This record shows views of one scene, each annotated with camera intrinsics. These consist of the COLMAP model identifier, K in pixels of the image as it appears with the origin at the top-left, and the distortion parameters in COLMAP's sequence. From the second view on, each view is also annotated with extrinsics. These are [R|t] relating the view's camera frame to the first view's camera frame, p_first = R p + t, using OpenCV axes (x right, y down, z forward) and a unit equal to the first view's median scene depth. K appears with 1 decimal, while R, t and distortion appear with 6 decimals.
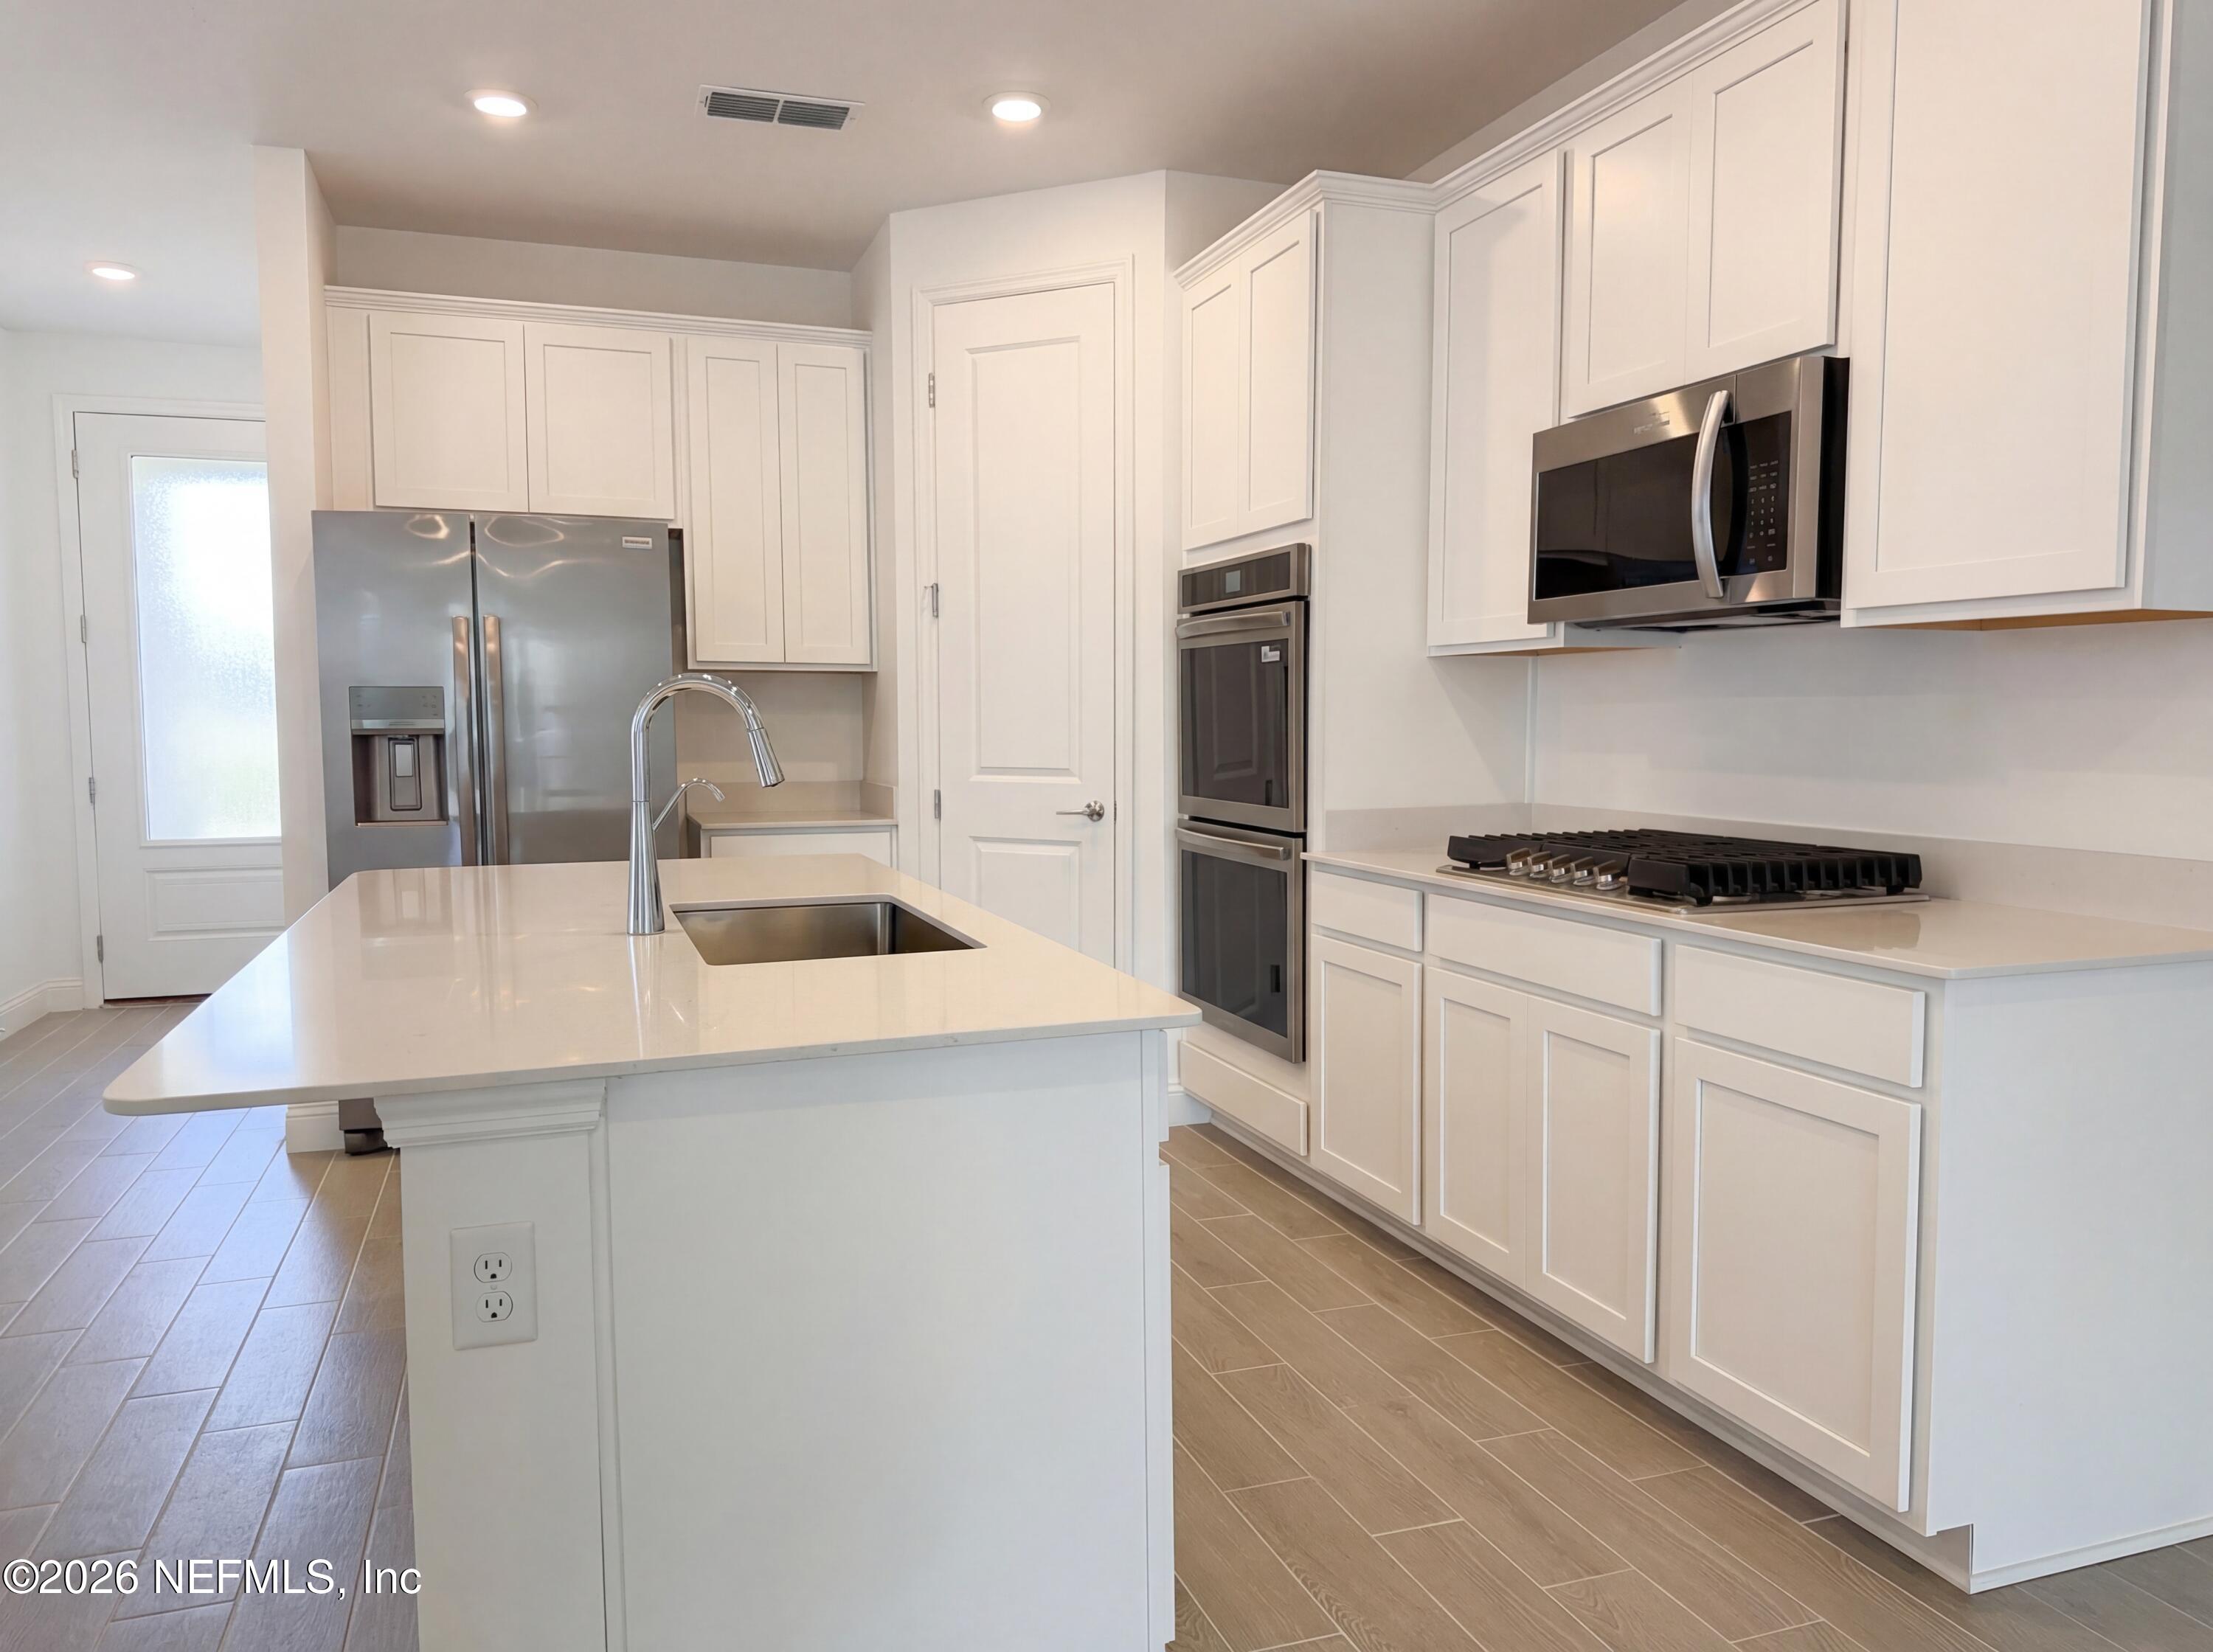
lens RADIAL K [[1576.3, 0, 1087.9], [0, 1576.3, 836.3], [0, 0, 1]] dist [0.101242, -0.138295]
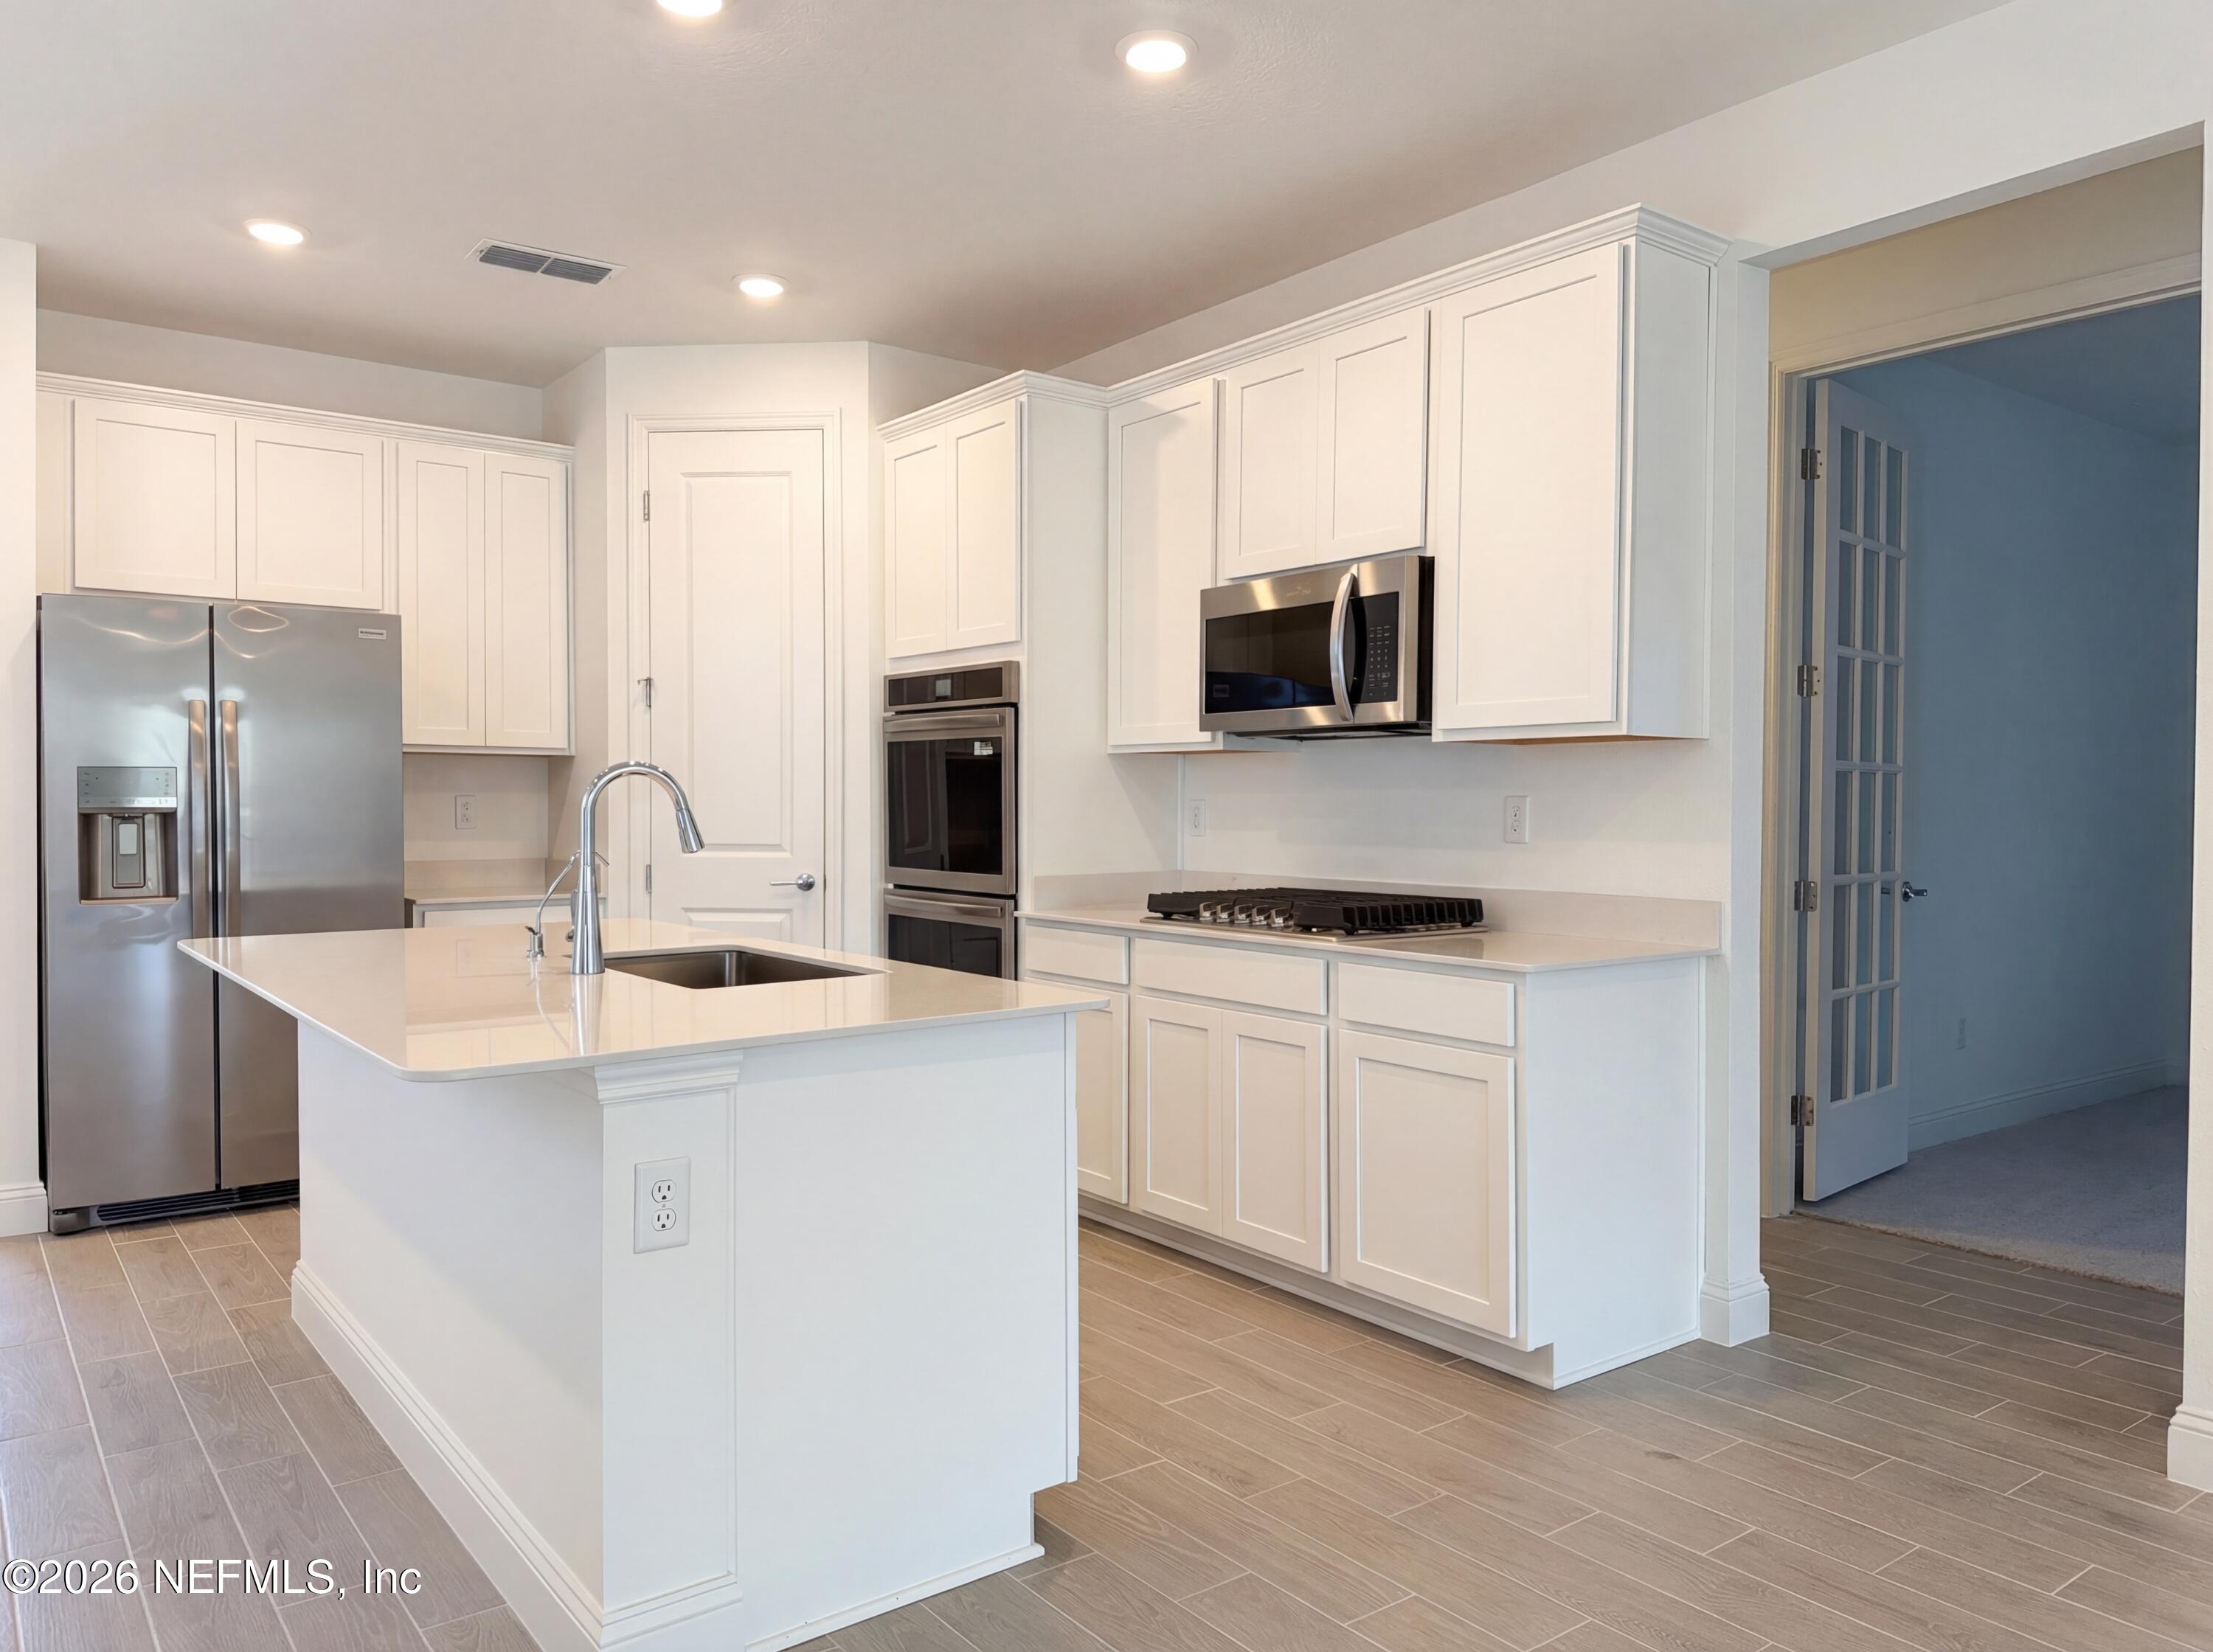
lens RADIAL K [[1576.3, 0, 1087.9], [0, 1576.3, 836.3], [0, 0, 1]] dist [0.101242, -0.138295]
pose [[0.952741, -0.001435, 0.303782, -0.180510], [0.017602, 0.998570, -0.050487, 0.014929], [-0.303275, 0.053449, 0.951403, -0.179526]]
